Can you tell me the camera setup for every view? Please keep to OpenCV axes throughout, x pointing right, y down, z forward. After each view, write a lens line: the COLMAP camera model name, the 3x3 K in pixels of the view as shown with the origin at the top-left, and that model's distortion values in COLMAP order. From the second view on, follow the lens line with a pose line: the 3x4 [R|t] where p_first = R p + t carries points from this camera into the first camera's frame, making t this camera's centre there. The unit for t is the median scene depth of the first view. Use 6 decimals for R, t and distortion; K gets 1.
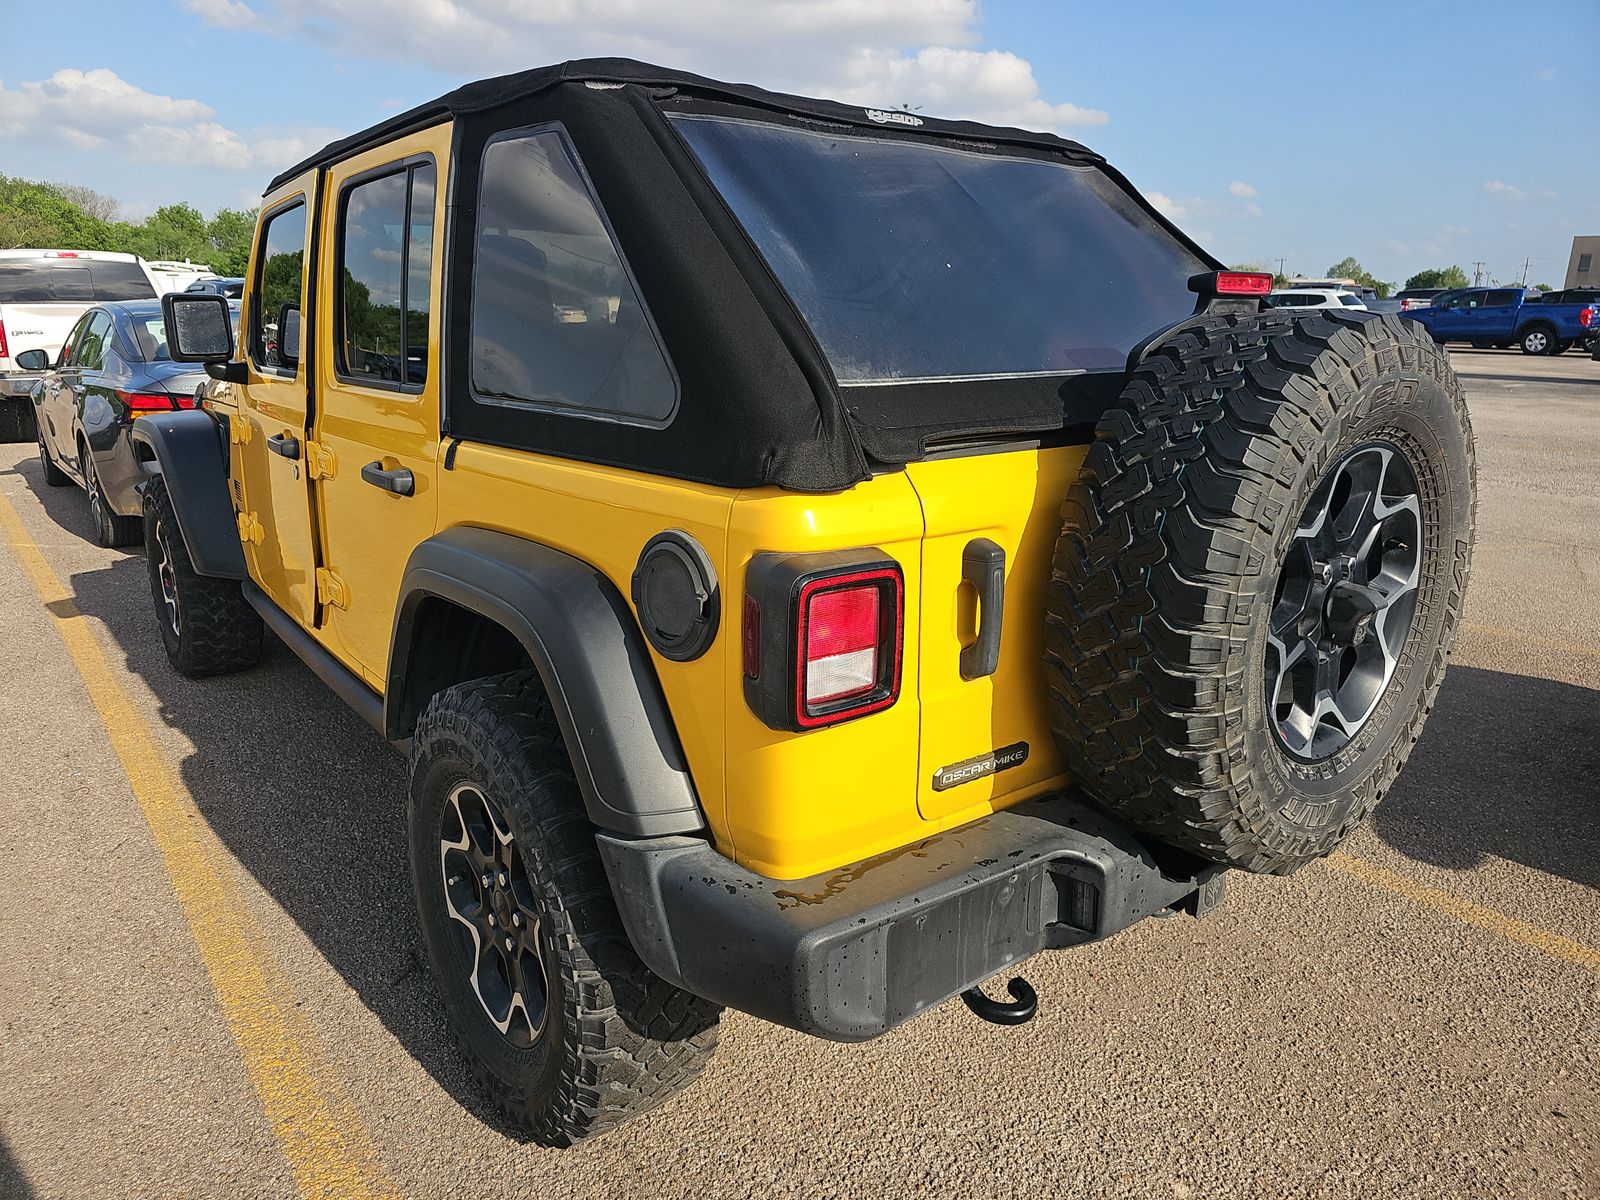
lens RADIAL K [[1076.4, 0, 800.0], [0, 1076.4, 600.0], [0, 0, 1]] dist [0.010710, -0.003574]
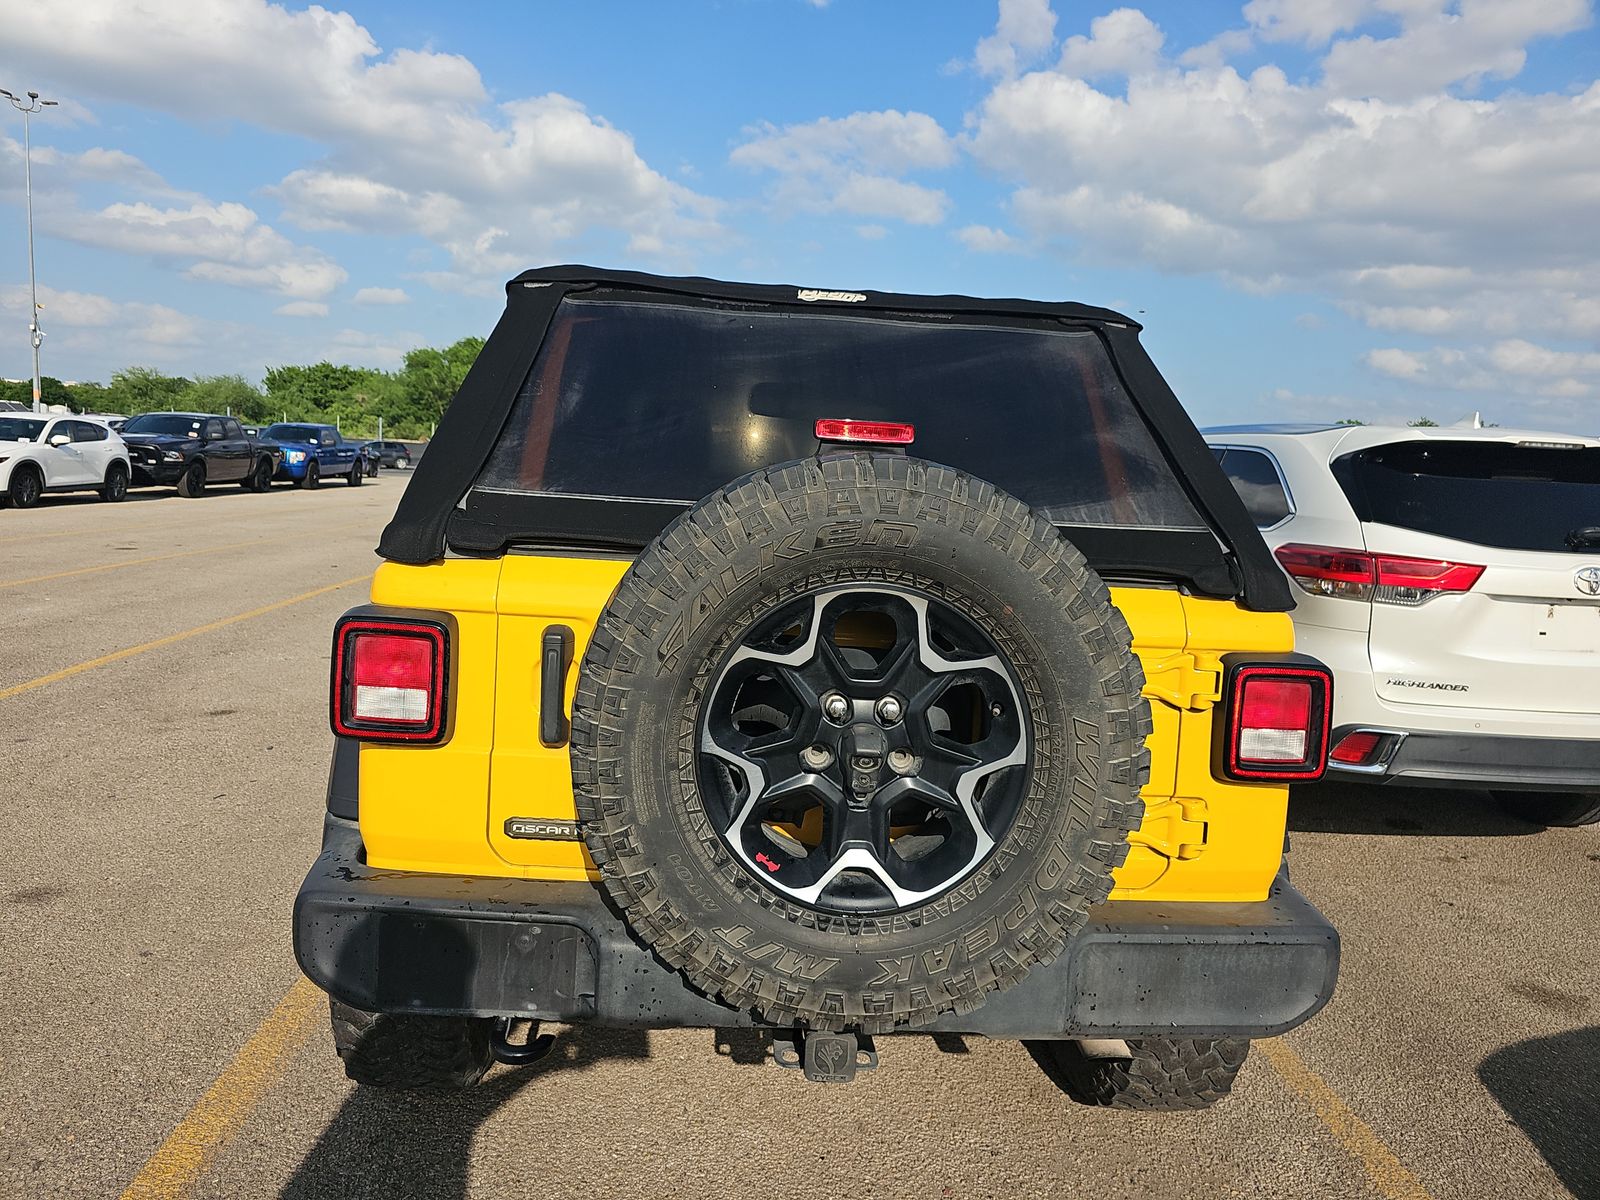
lens RADIAL K [[1095.6, 0, 772.7], [0, 1095.6, 584.4], [0, 0, 1]] dist [0.011183, -0.001801]
pose [[0.807869, 0.100902, -0.580660, 0.950553], [-0.203671, 0.972332, -0.114402, -0.010173], [0.553051, 0.210685, 0.806068, 0.131699]]
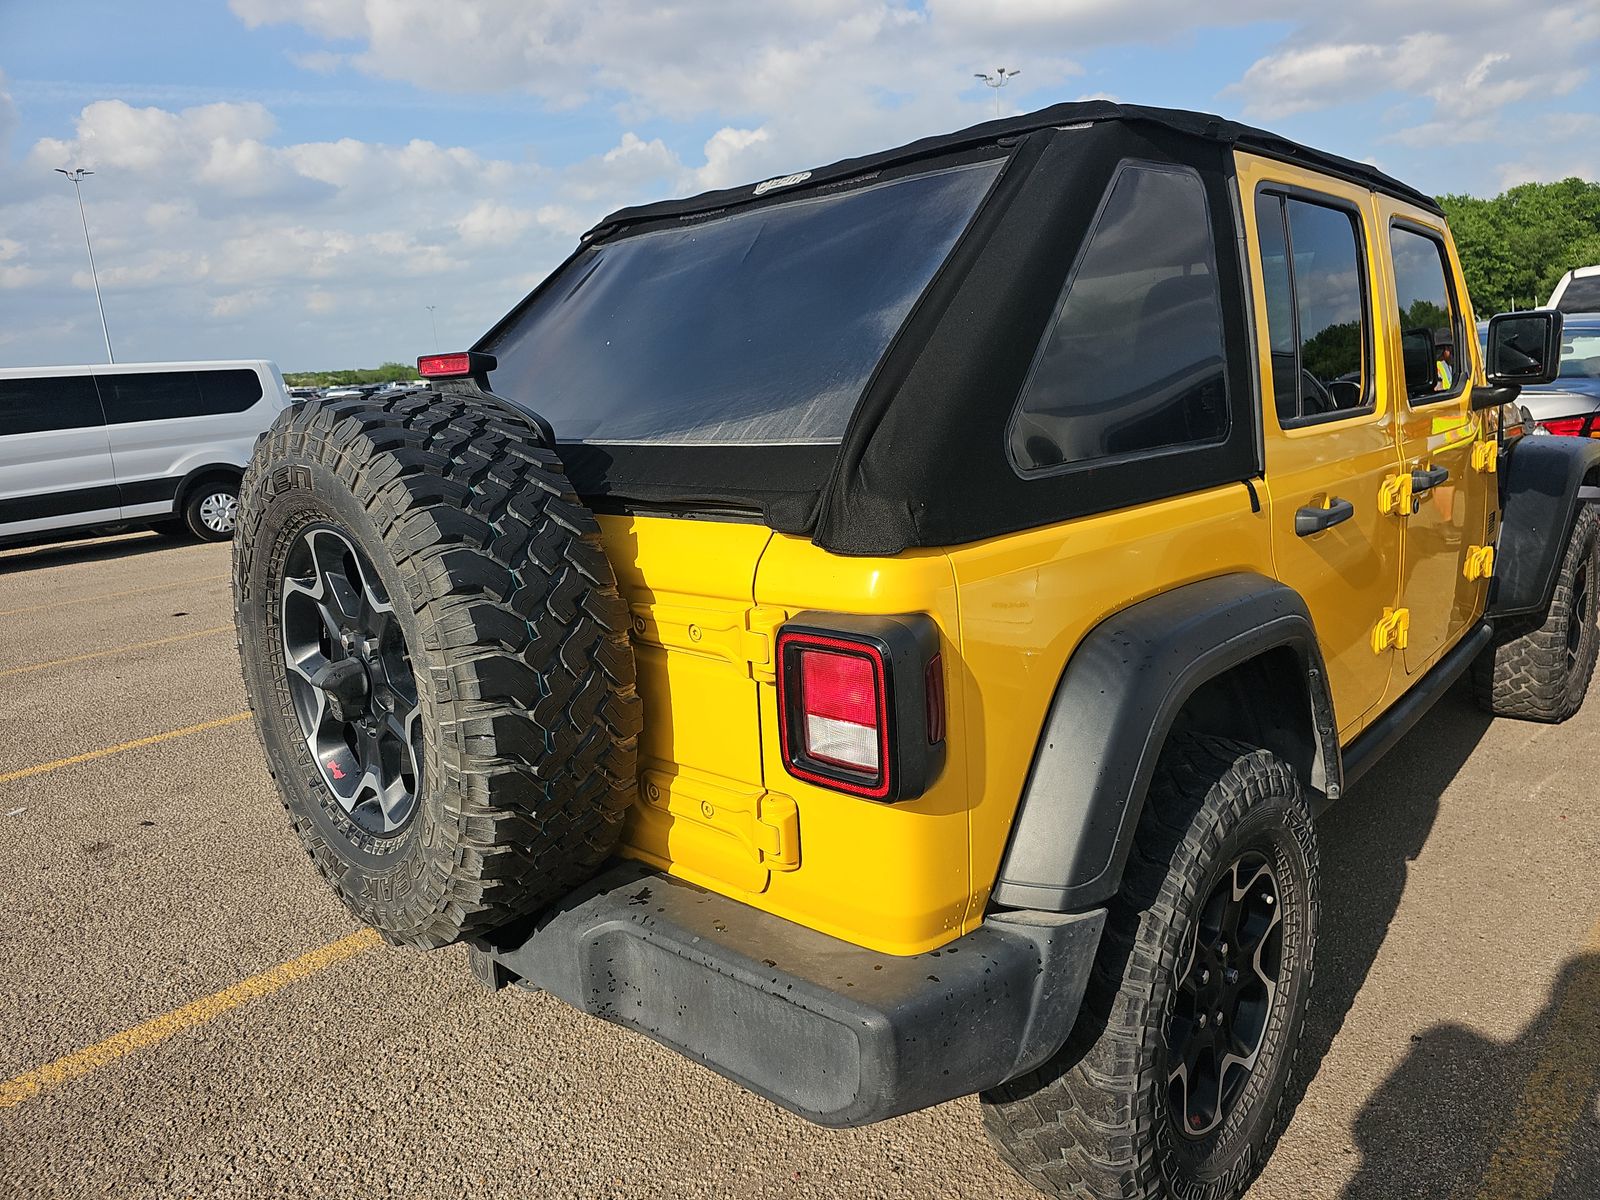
lens RADIAL K [[1076.4, 0, 800.0], [0, 1076.4, 600.0], [0, 0, 1]] dist [0.010710, -0.003574]
pose [[0.120558, 0.191179, -0.974123, 1.475281], [-0.195078, 0.966710, 0.165581, -0.309973], [0.973350, 0.170068, 0.153839, 1.198157]]
